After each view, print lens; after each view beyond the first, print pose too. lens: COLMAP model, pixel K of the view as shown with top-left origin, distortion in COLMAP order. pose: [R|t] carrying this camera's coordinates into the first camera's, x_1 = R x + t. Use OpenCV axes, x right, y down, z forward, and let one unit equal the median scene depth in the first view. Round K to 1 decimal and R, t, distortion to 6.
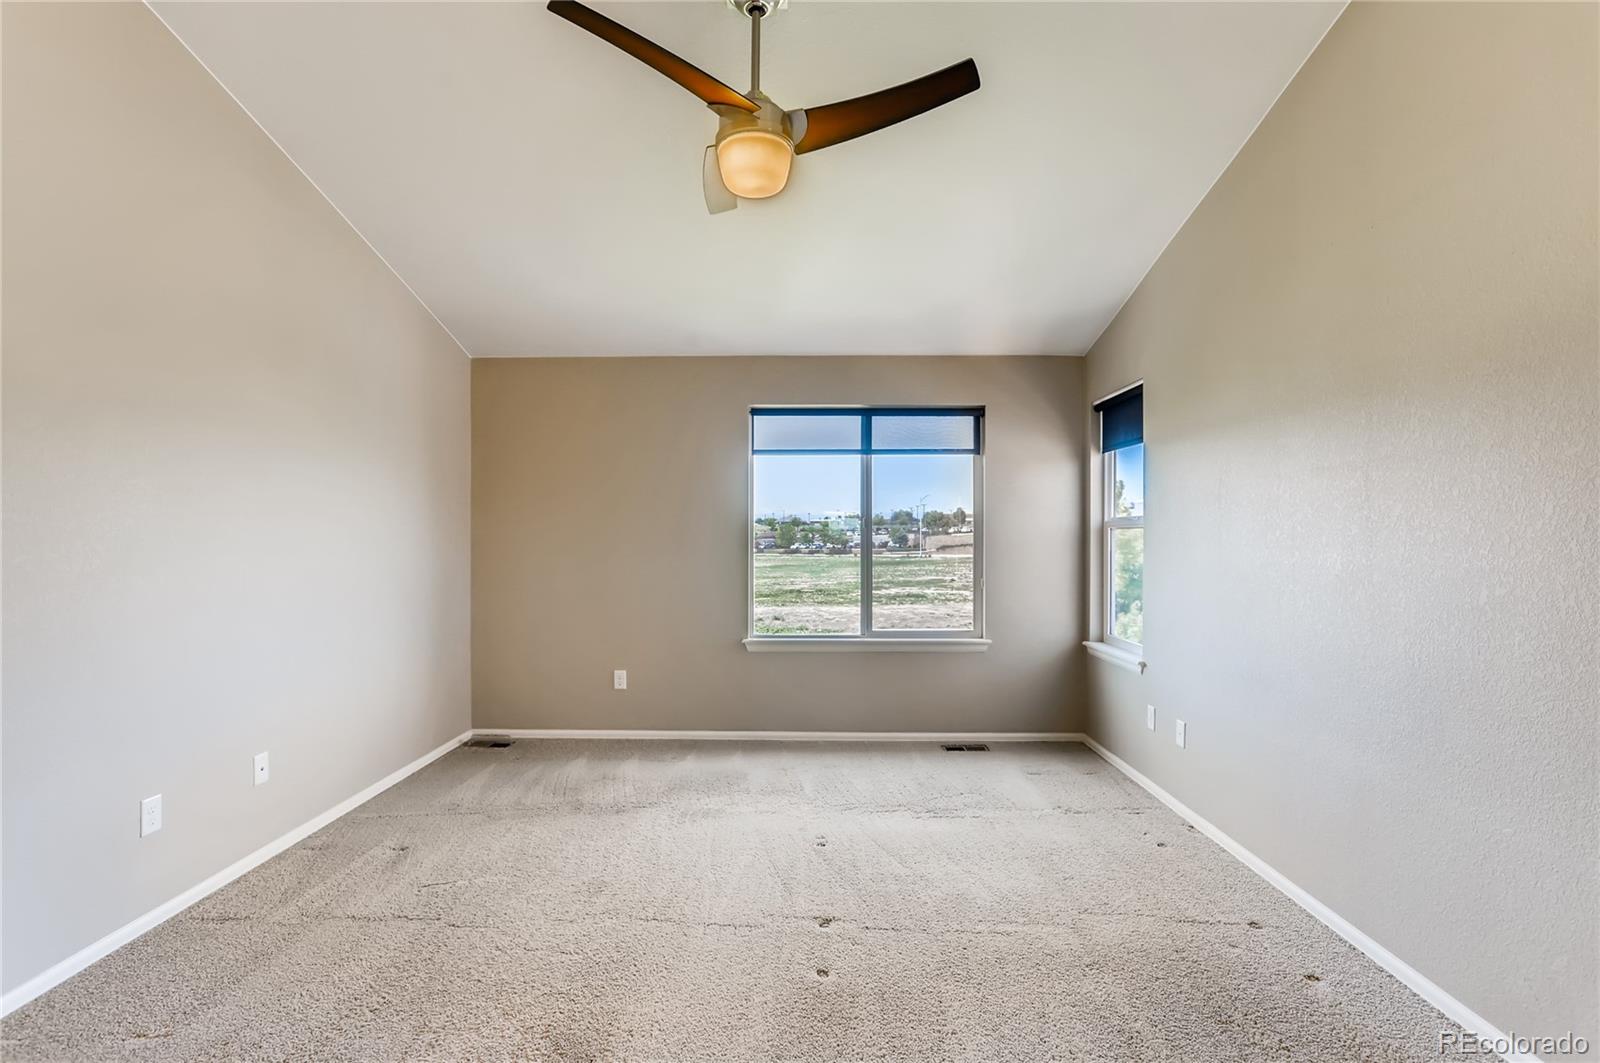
lens RADIAL K [[778.6, 0, 797.1], [0, 778.6, 539.0], [0, 0, 1]] dist [-0.000041, 0.006735]
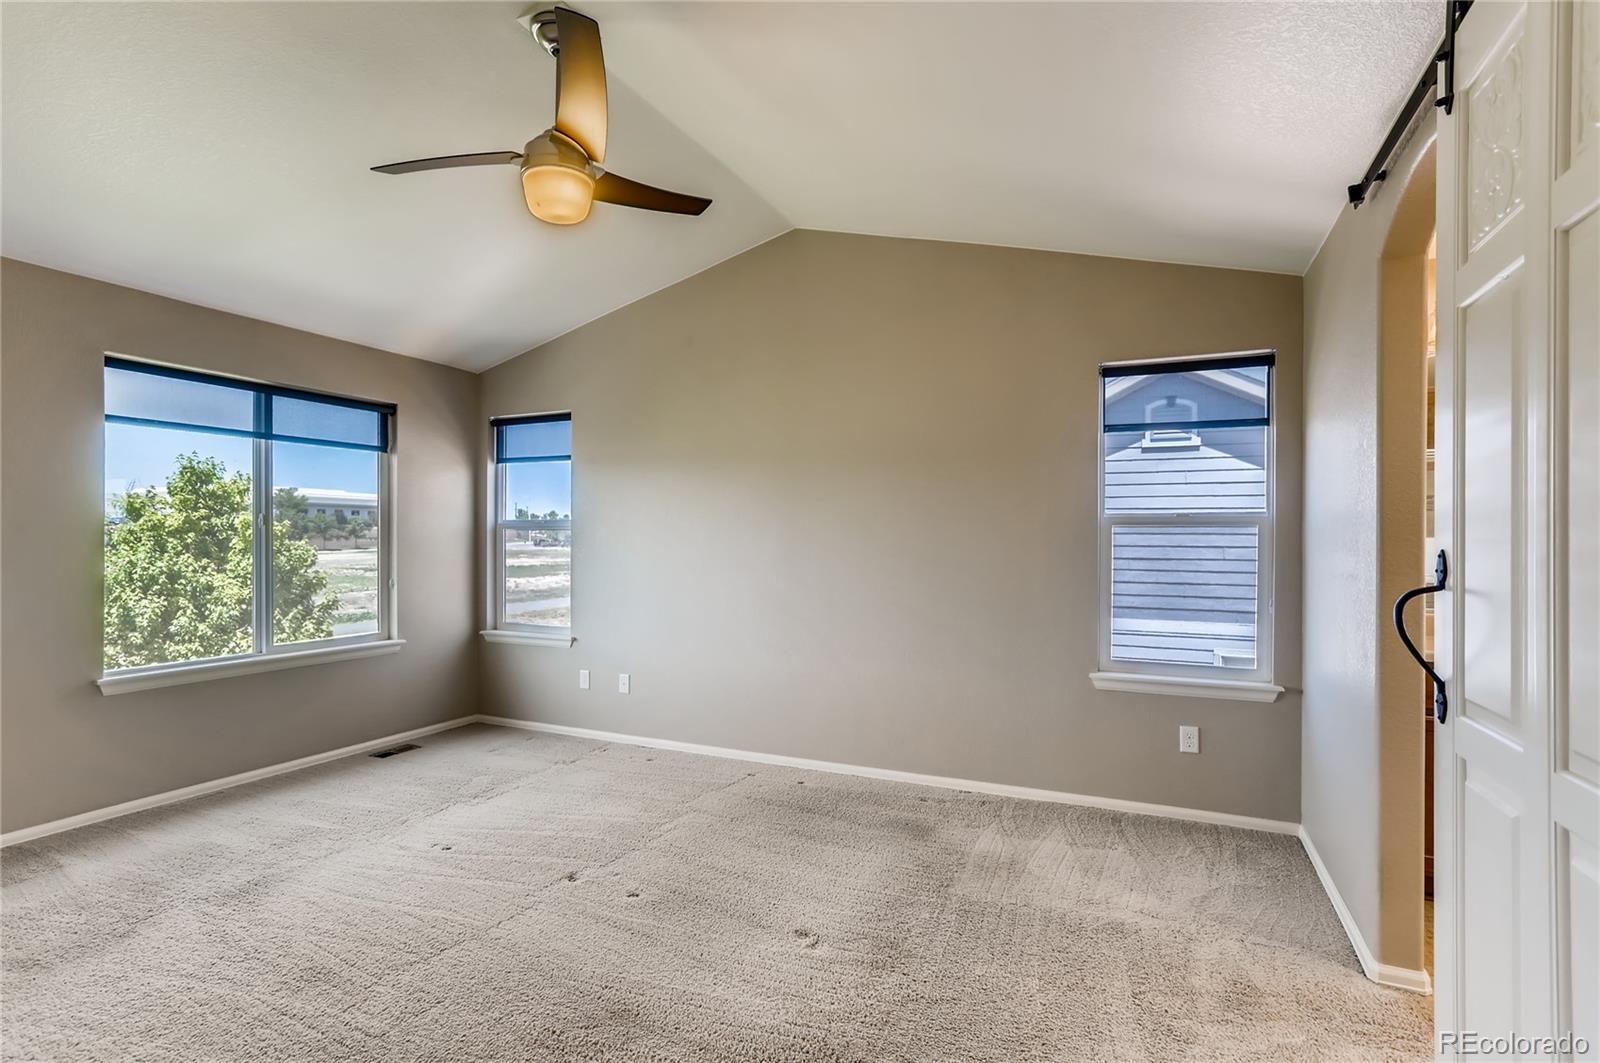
lens RADIAL K [[778.6, 0, 800.9], [0, 778.6, 541.5], [0, 0, 1]] dist [-0.000041, 0.006735]
pose [[0.411909, -0.002272, 0.911222, -0.460410], [-0.001195, 0.999995, 0.003033, -0.000431], [-0.911224, -0.002338, 0.411904, 0.124180]]
